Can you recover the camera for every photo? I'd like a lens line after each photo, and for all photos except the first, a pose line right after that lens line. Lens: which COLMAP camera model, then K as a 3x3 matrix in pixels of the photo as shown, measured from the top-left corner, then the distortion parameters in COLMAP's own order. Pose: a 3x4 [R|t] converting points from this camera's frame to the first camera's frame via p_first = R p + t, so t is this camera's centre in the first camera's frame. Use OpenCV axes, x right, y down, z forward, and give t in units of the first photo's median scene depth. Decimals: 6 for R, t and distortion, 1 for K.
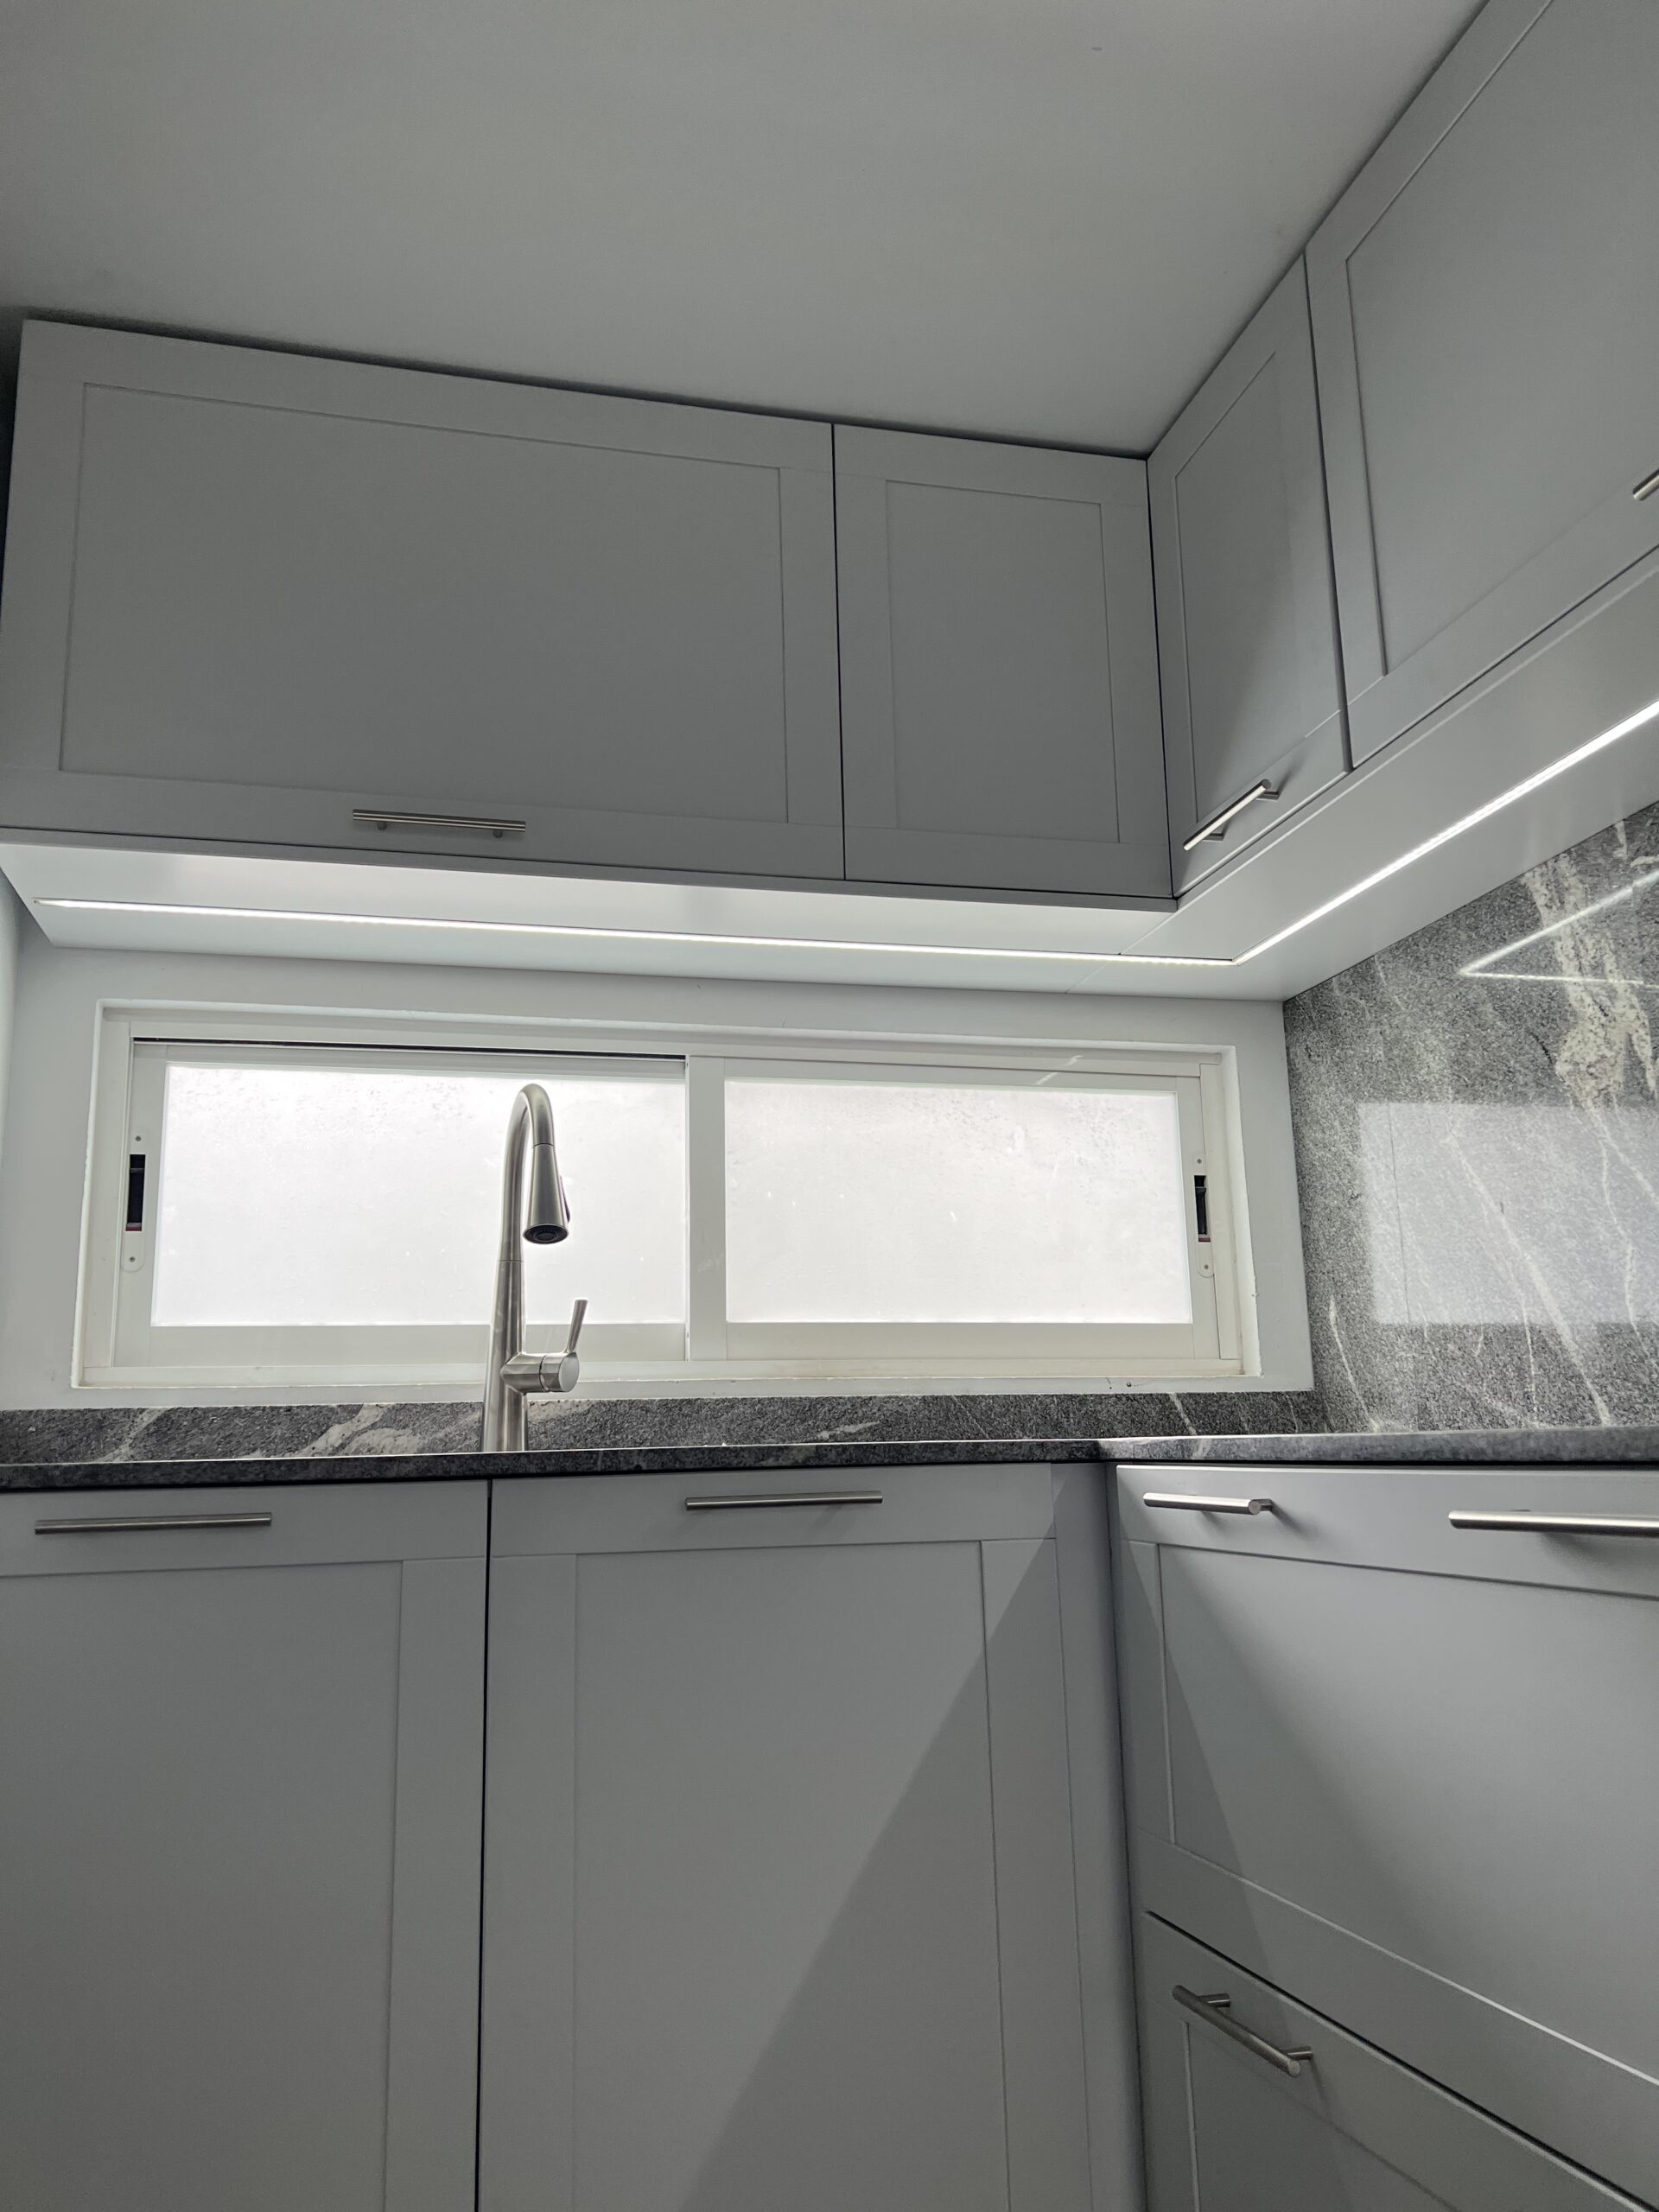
lens RADIAL K [[1649.3, 0, 830.9], [0, 1649.3, 1128.1], [0, 0, 1]] dist [0.049067, -0.059770]
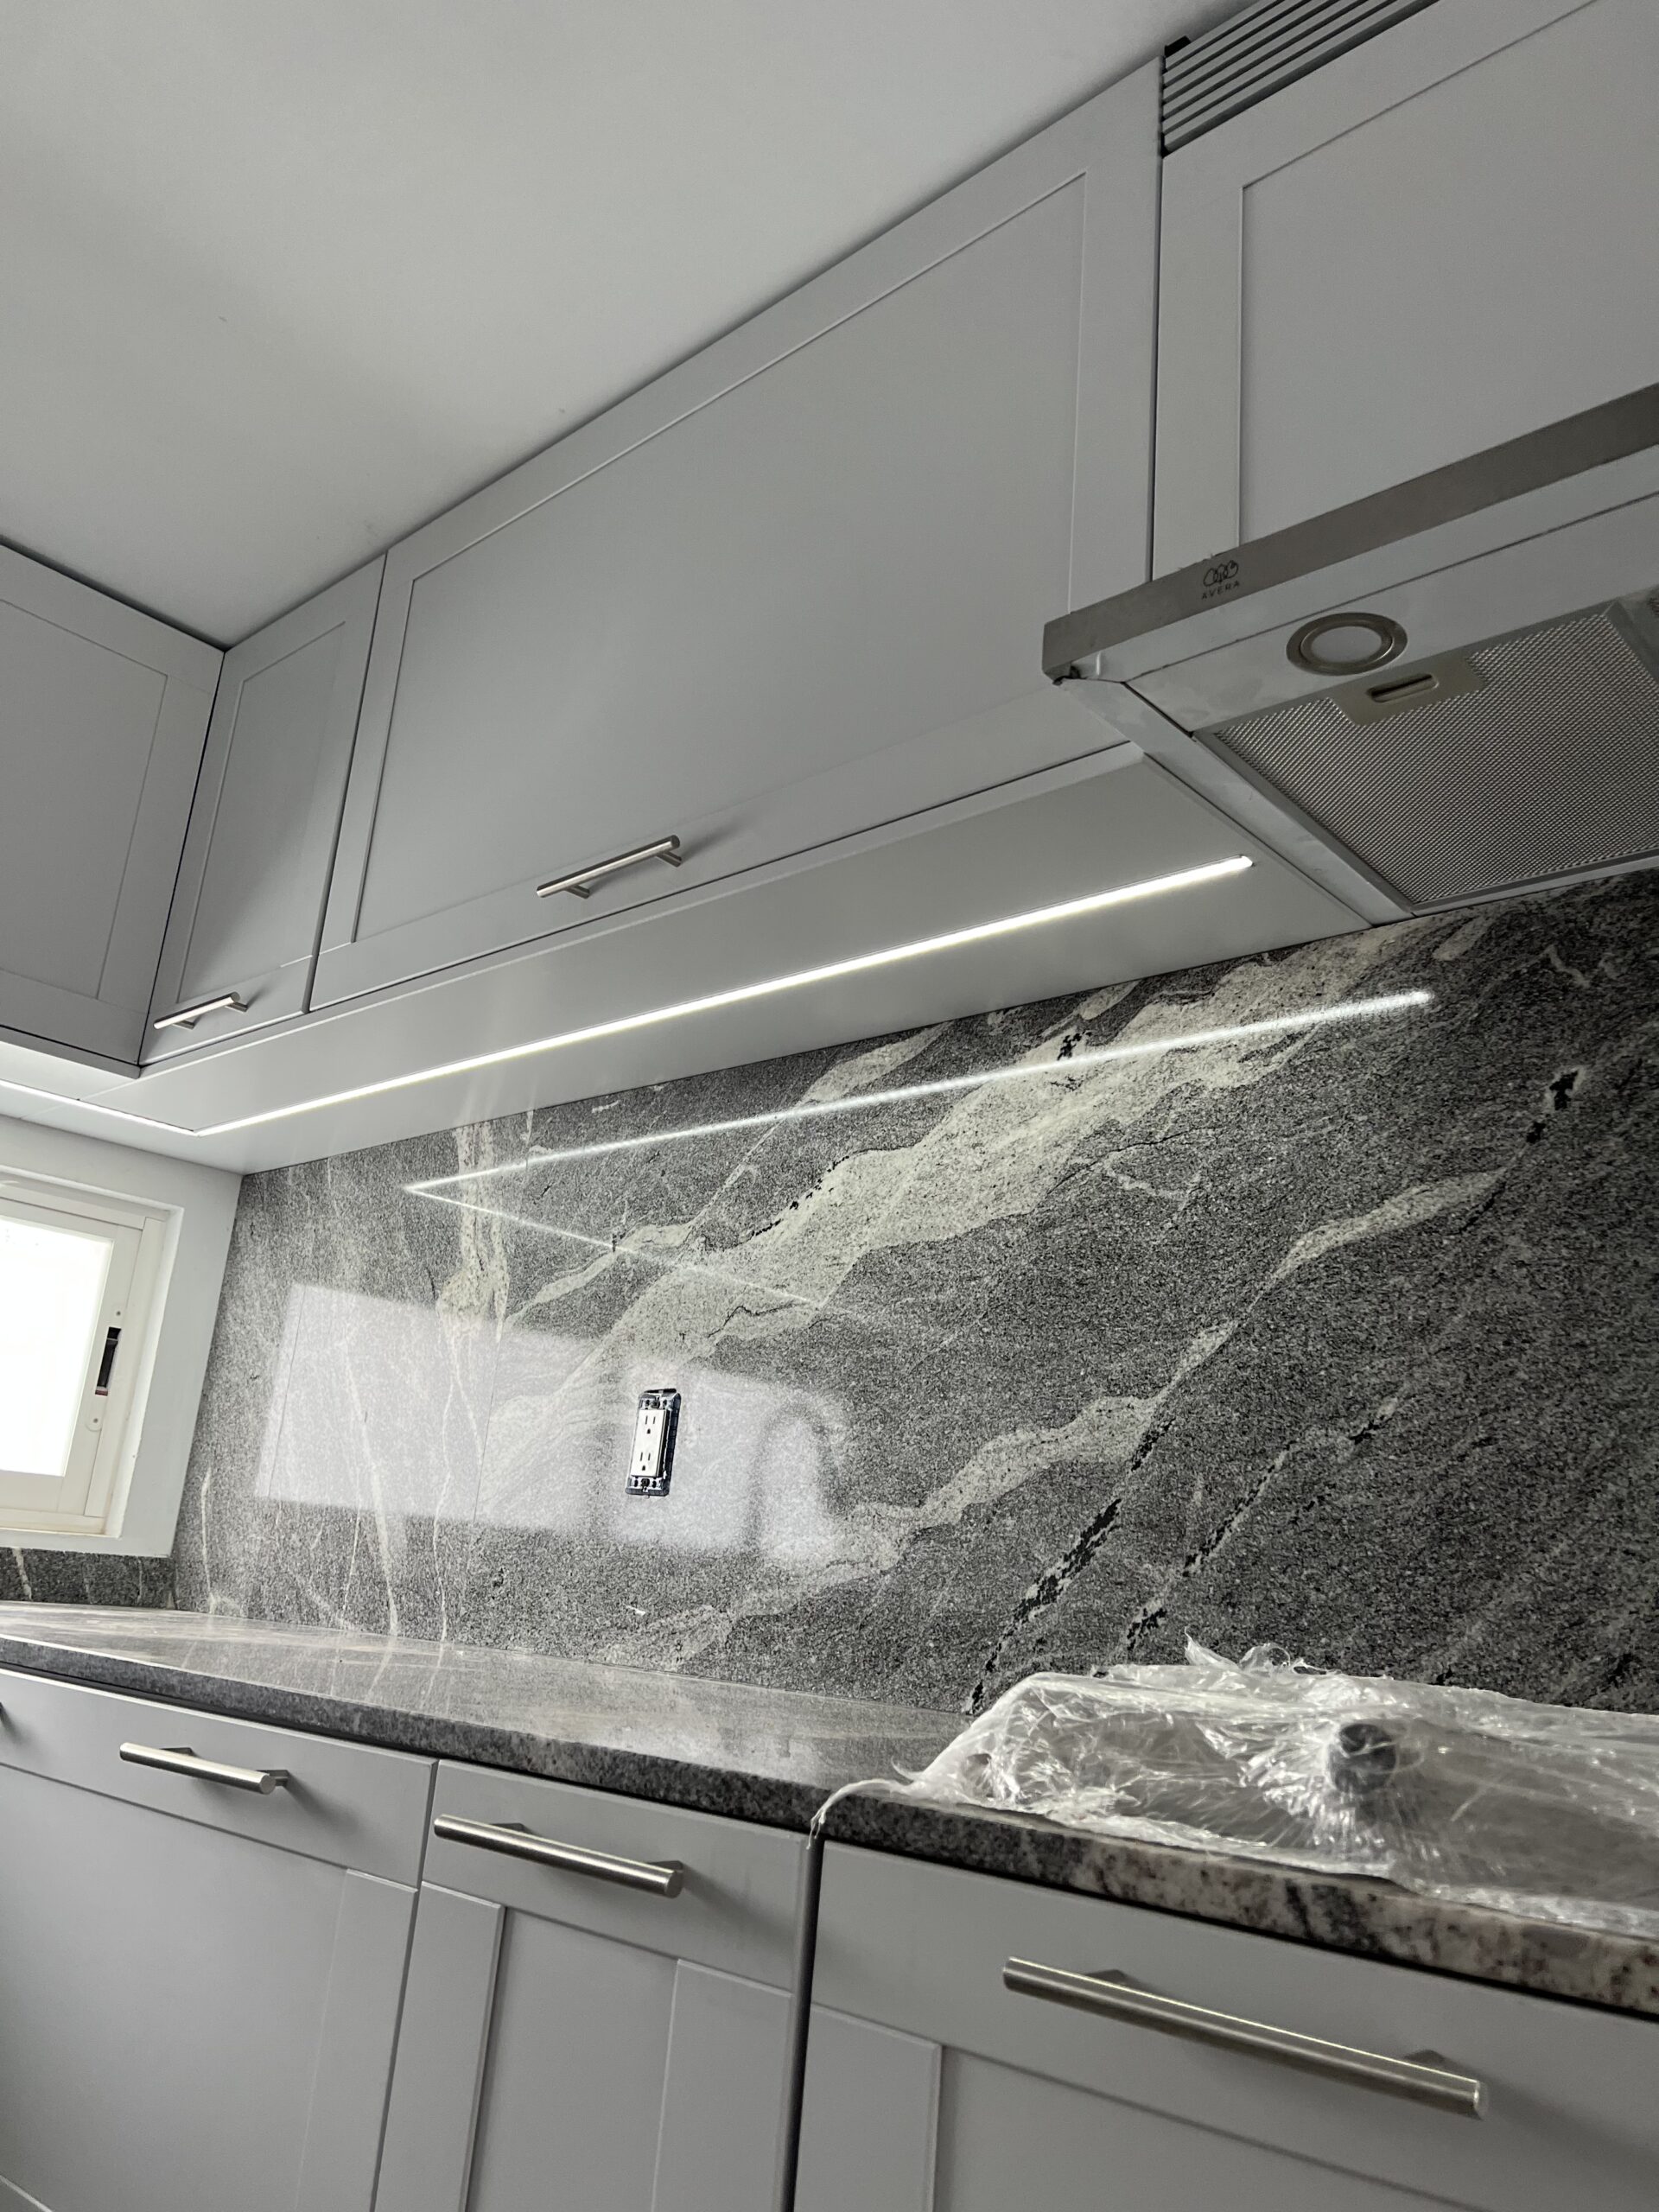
lens RADIAL K [[1649.3, 0, 828.5], [0, 1649.3, 1099.4], [0, 0, 1]] dist [0.049067, -0.059770]
pose [[0.829352, 0.244605, 0.502338, 0.050888], [-0.203077, 0.969555, -0.136831, -0.065432], [-0.520513, 0.011468, 0.853776, -0.099682]]
